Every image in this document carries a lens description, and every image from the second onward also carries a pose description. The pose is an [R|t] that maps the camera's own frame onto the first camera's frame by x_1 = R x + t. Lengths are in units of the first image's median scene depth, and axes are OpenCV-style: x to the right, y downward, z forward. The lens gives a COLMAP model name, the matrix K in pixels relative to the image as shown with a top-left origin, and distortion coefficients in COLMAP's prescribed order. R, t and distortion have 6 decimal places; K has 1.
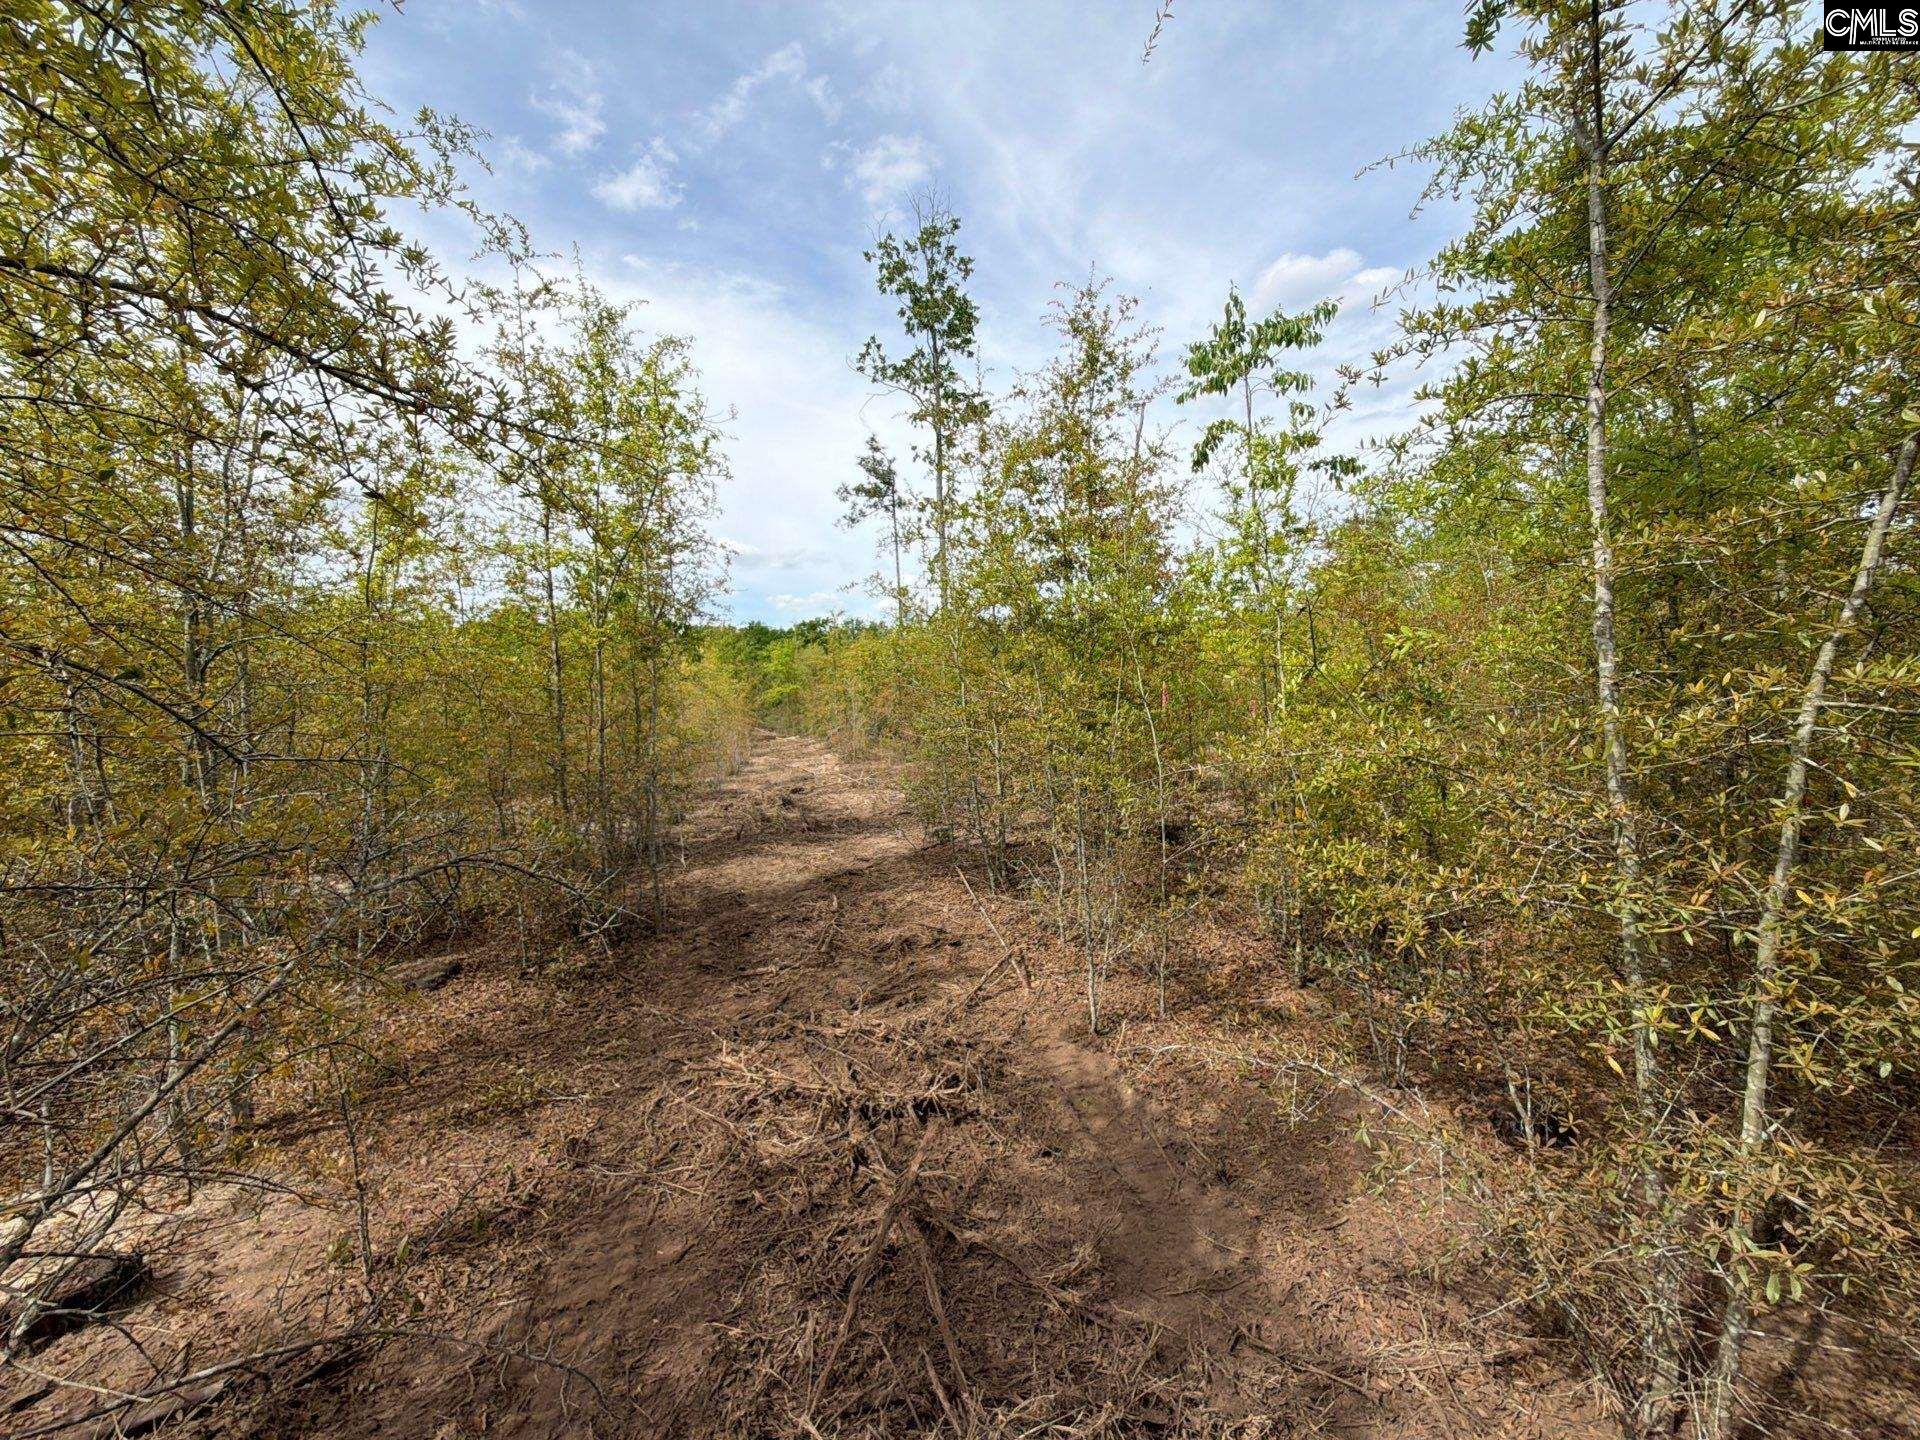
lens RADIAL K [[763.4, 0, 957.2], [0, 763.4, 720.2], [0, 0, 1]] dist [-0.000500, 0.000370]
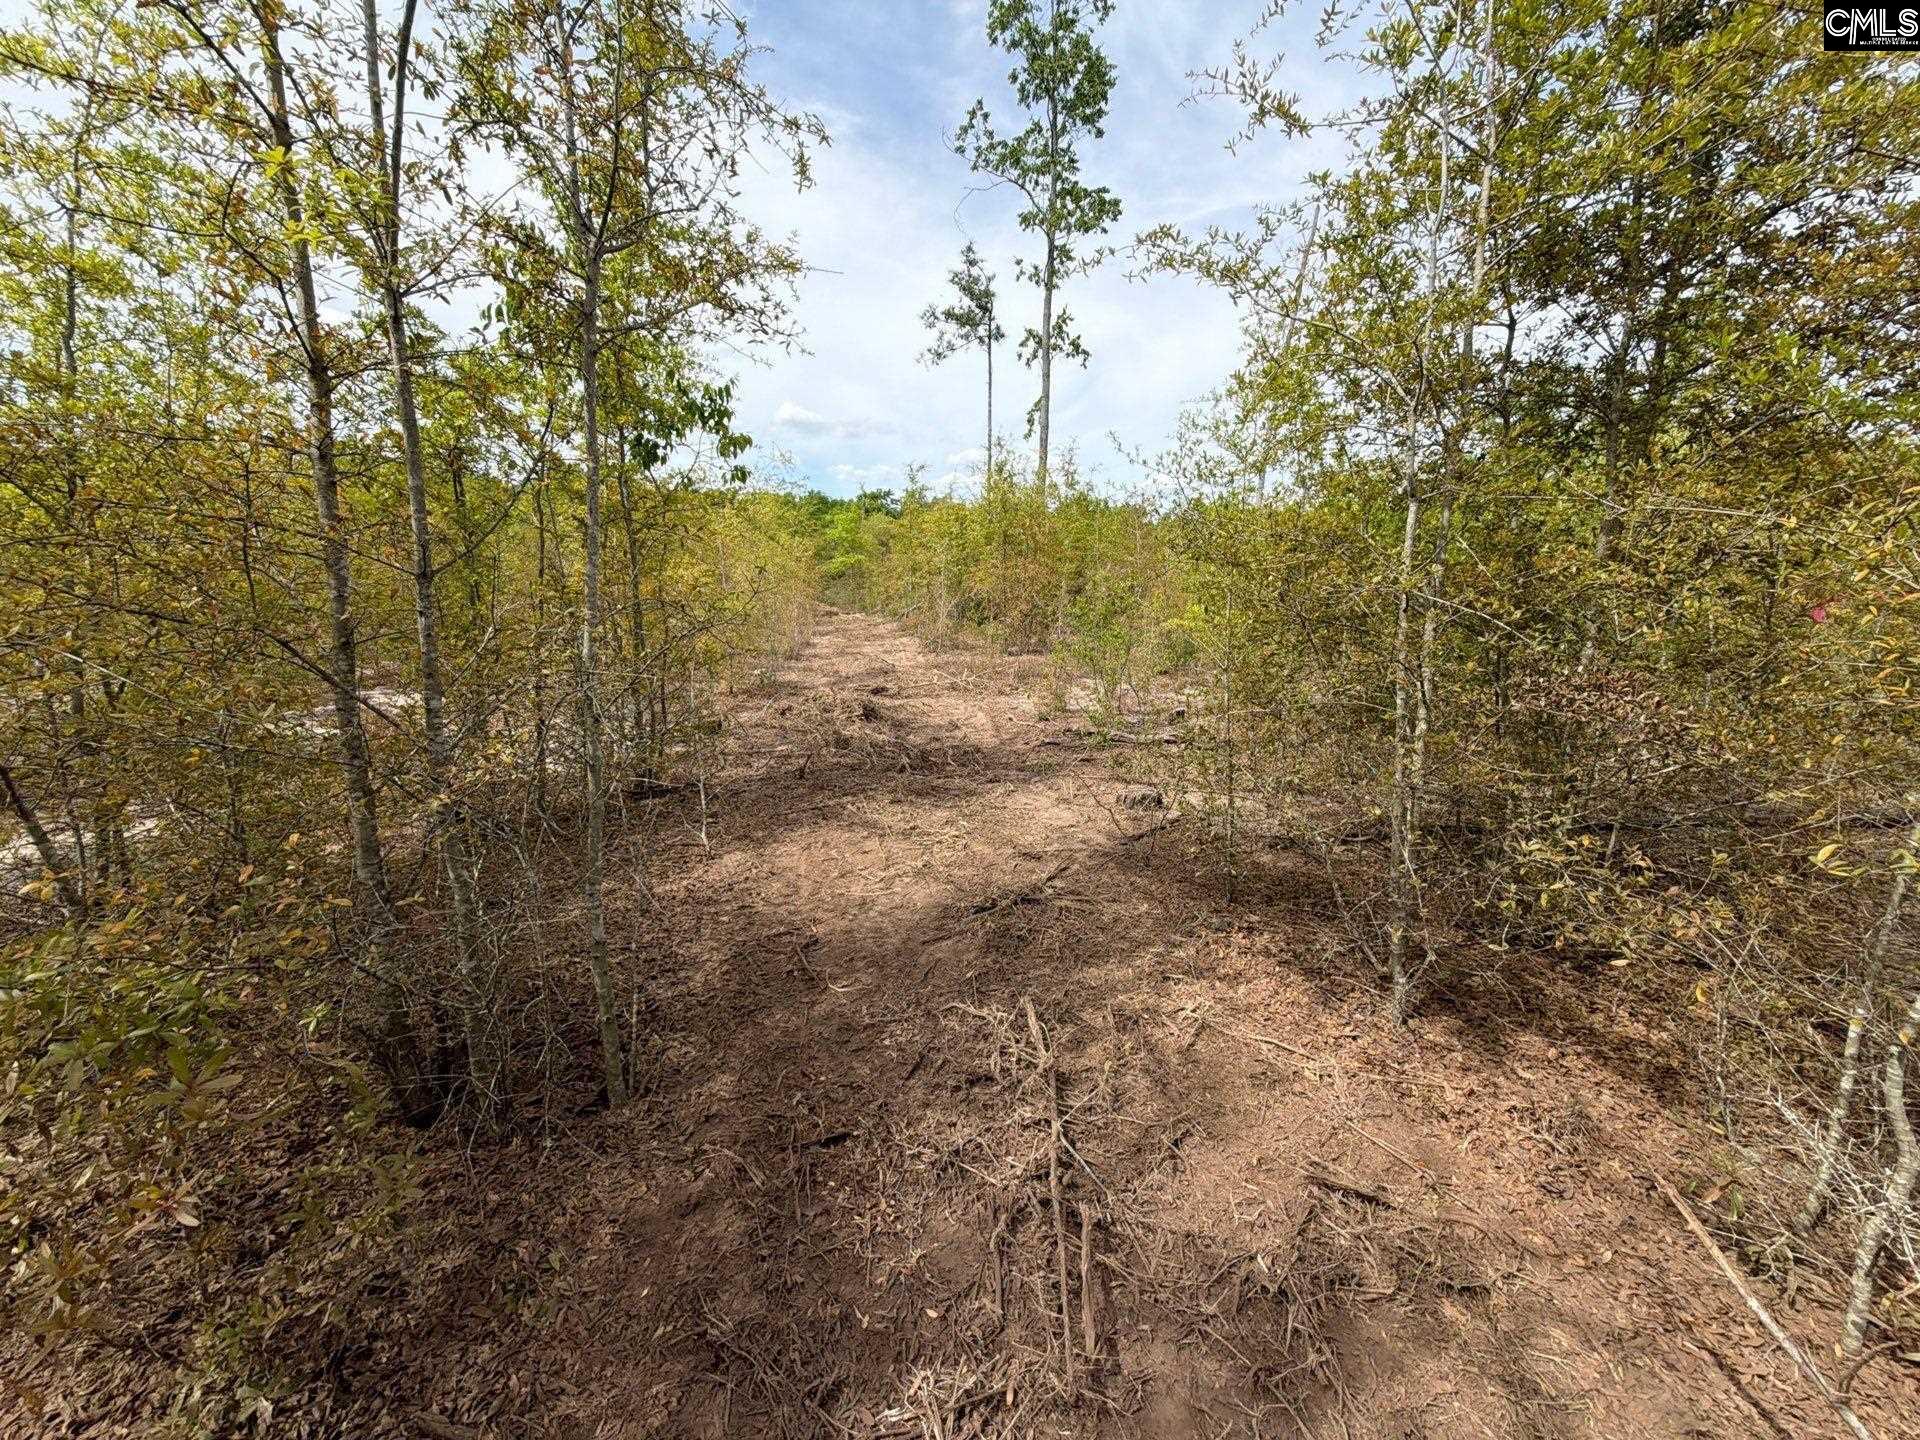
lens RADIAL K [[763.4, 0, 956.2], [0, 763.4, 717.8], [0, 0, 1]] dist [-0.000500, 0.000370]
pose [[0.995851, 0.063472, -0.065203, -0.041124], [-0.053122, 0.987295, 0.149755, 0.002081], [0.073880, -0.145670, 0.986571, 0.133443]]
